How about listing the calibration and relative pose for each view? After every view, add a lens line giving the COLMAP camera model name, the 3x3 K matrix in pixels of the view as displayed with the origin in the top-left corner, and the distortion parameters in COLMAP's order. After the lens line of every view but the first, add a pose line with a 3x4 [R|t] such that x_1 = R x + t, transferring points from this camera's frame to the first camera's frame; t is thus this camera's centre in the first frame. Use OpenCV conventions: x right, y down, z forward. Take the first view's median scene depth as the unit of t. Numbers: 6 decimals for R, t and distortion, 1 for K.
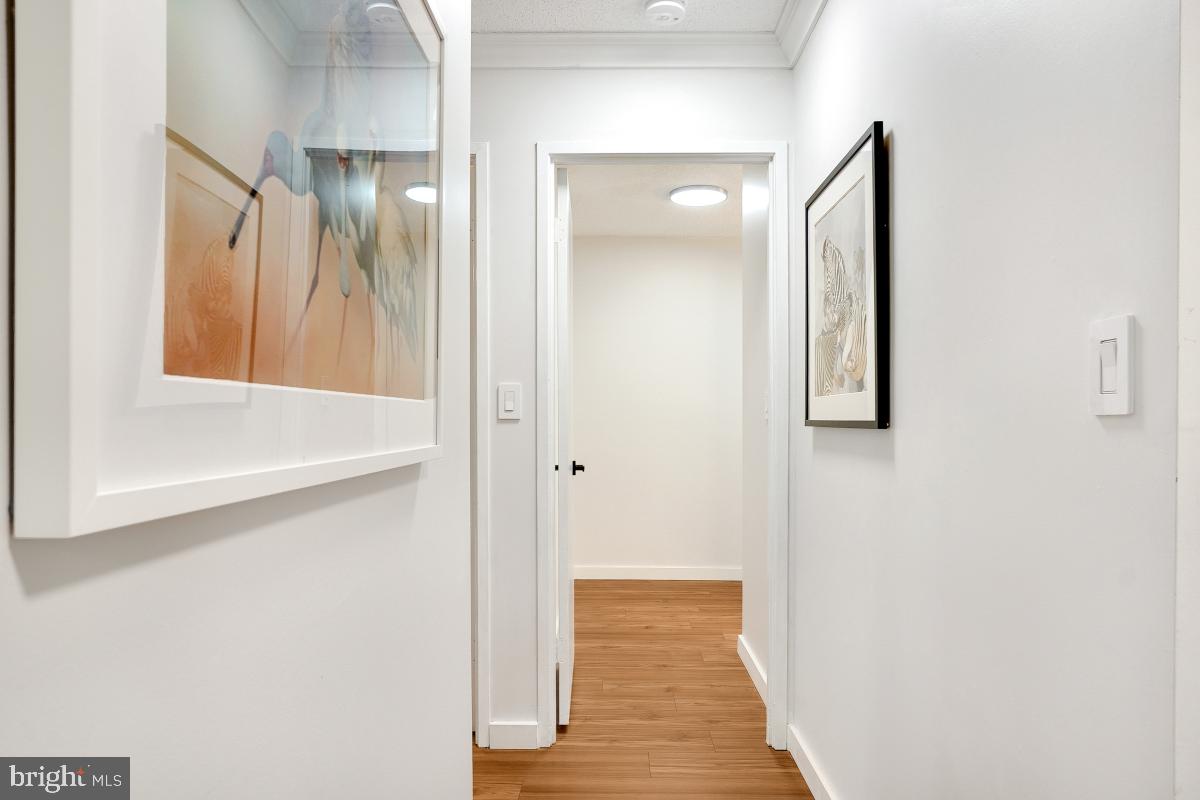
lens RADIAL K [[601.6, 0, 600.0], [0, 601.6, 405.1], [0, 0, 1]] dist [-0.024361, 0.000254]
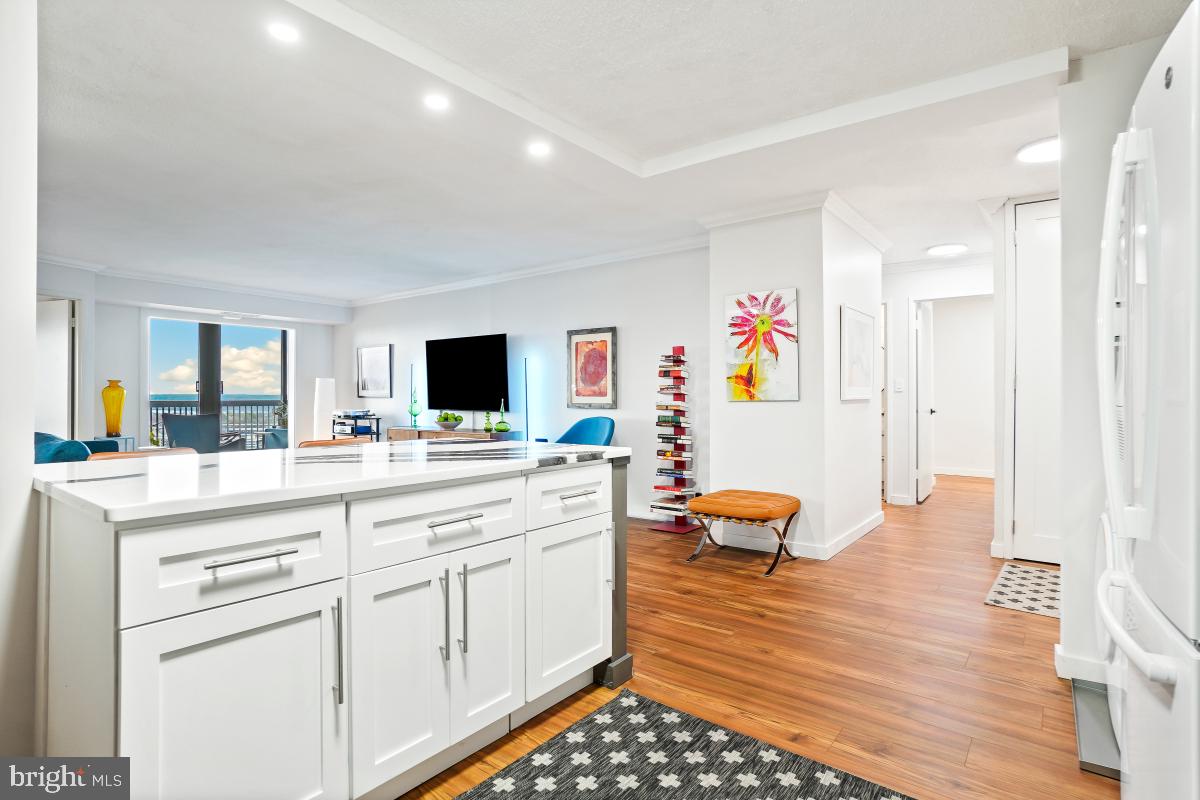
lens RADIAL K [[601.6, 0, 600.0], [0, 601.6, 405.1], [0, 0, 1]] dist [-0.024361, 0.000254]
pose [[0.801883, 0.011416, -0.597372, 0.415054], [0.020445, 0.998708, 0.046530, -0.071889], [0.597131, -0.049525, 0.800613, -2.157500]]
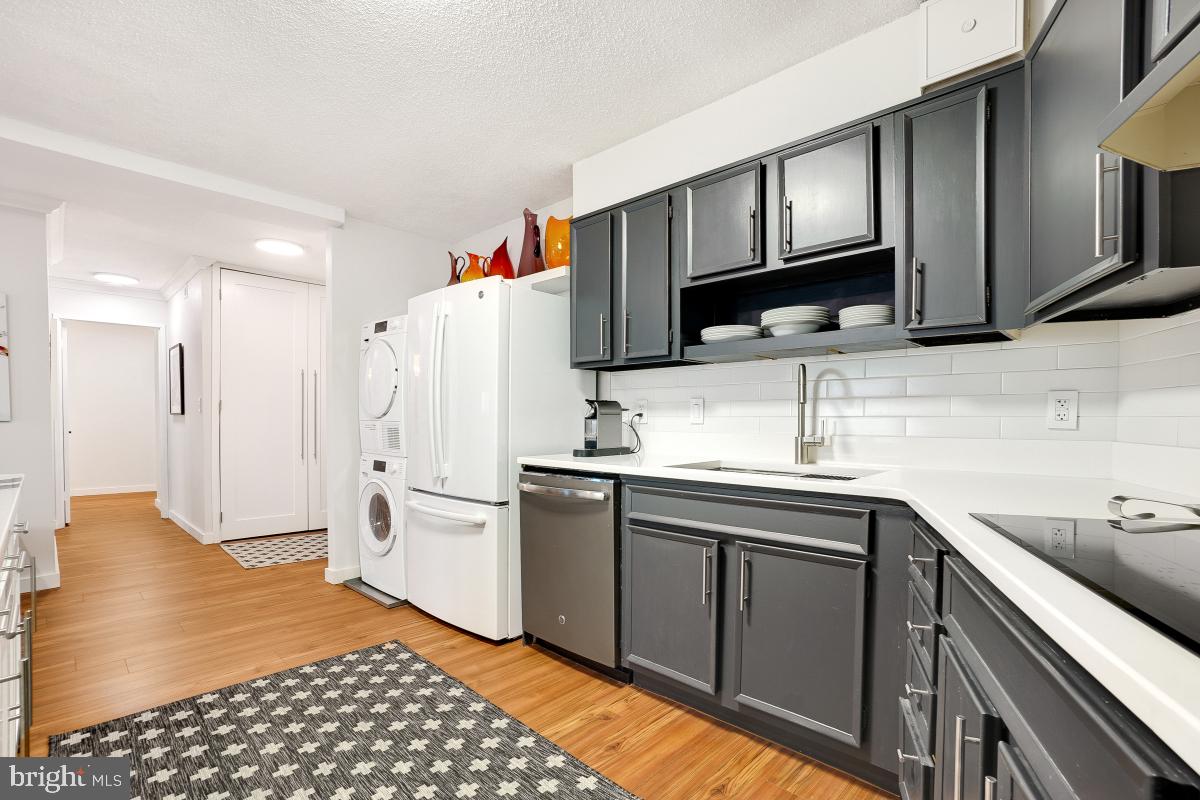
lens RADIAL K [[563.0, 0, 594.5], [0, 563.0, 416.6], [0, 0, 1]] dist [-0.018544, 0.000530]
pose [[0.686939, 0.005412, 0.726695, -0.254382], [-0.028696, 0.999394, 0.019683, -0.071056], [-0.726148, -0.034374, 0.686678, -2.538569]]
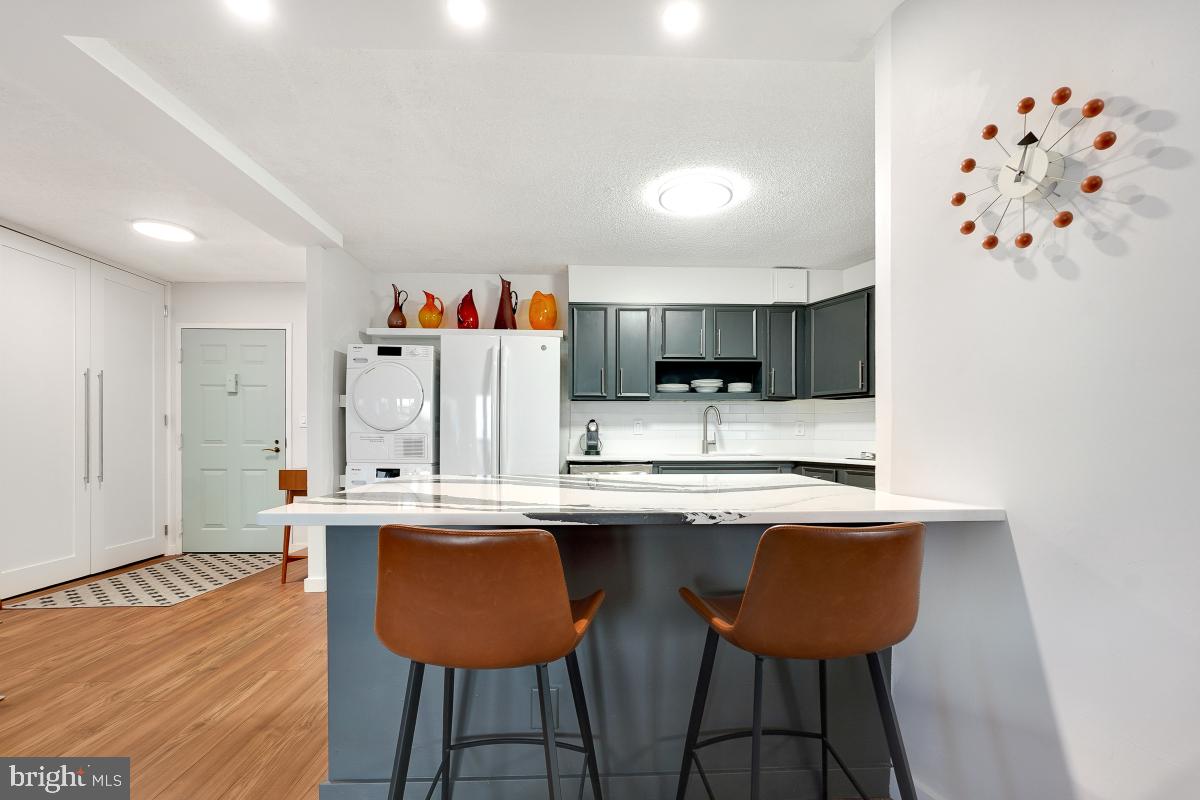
lens RADIAL K [[559.1, 0, 600.5], [0, 559.1, 433.6], [0, 0, 1]] dist [-0.000377, -0.000109]
pose [[-0.064482, 0.001884, 0.997917, -1.387044], [-0.035620, 0.999357, -0.004188, -0.025831], [-0.997283, -0.035816, -0.064373, -1.541920]]
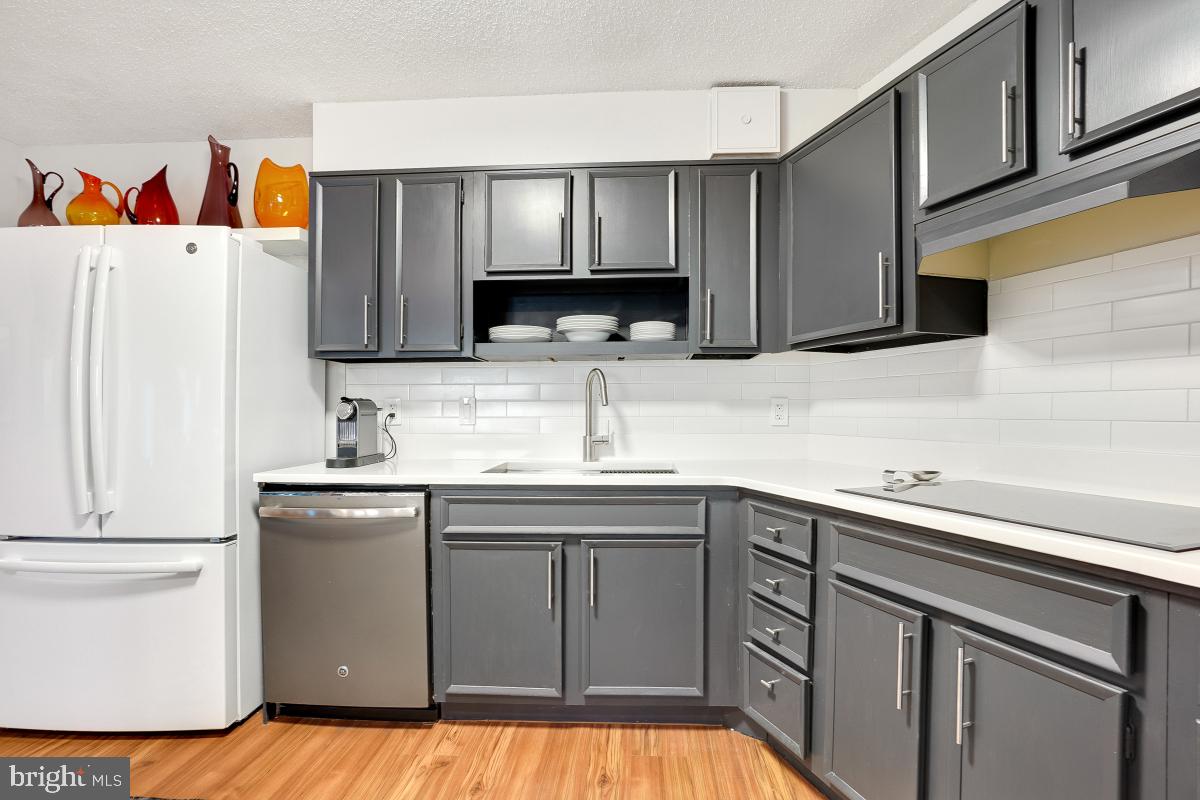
lens RADIAL K [[601.6, 0, 600.0], [0, 601.6, 405.1], [0, 0, 1]] dist [-0.024361, 0.000254]
pose [[0.040595, 0.012648, 0.999096, -0.431433], [-0.031916, 0.999426, -0.011356, -0.072481], [-0.998666, -0.031427, 0.040975, -2.165965]]
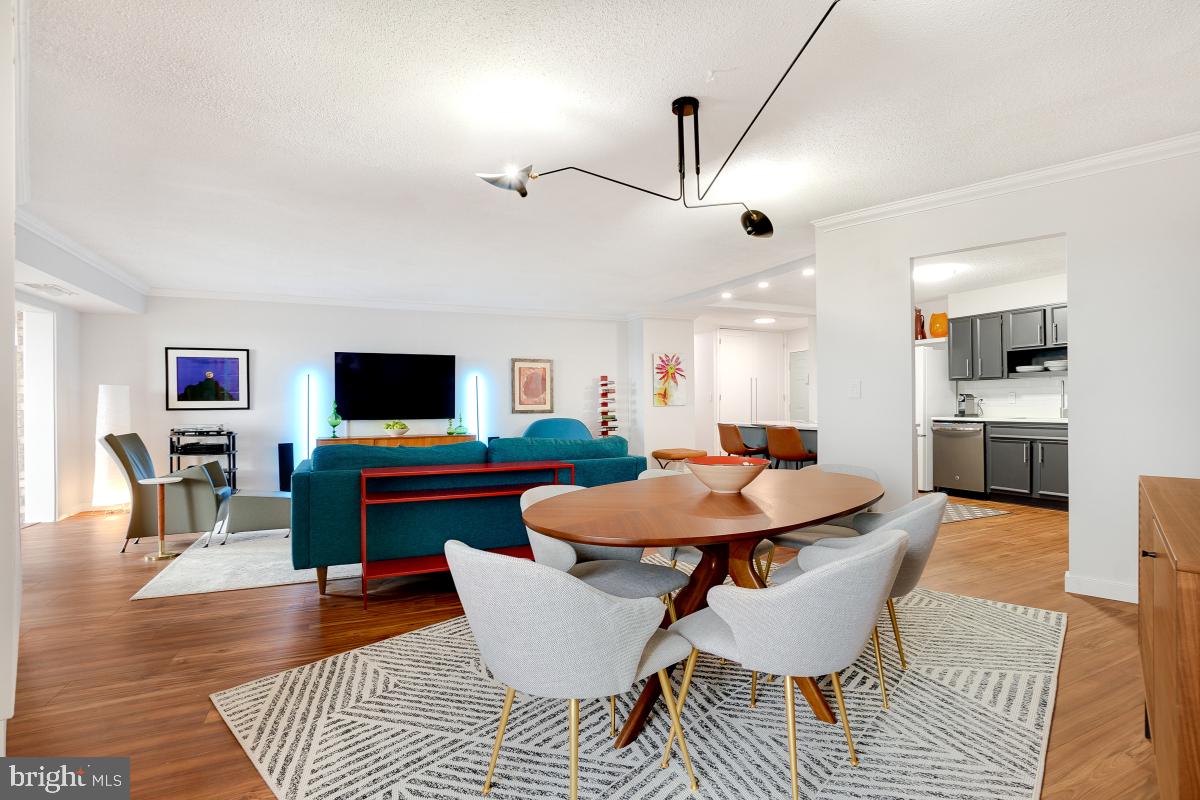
lens RADIAL K [[542.2, 0, 603.4], [0, 542.2, 402.6], [0, 0, 1]] dist [-0.048593, 0.000194]
pose [[0.902985, -0.006050, 0.429629, -2.437195], [-0.006528, 0.999592, 0.027797, -0.105051], [-0.429622, -0.027905, 0.902578, -3.478027]]
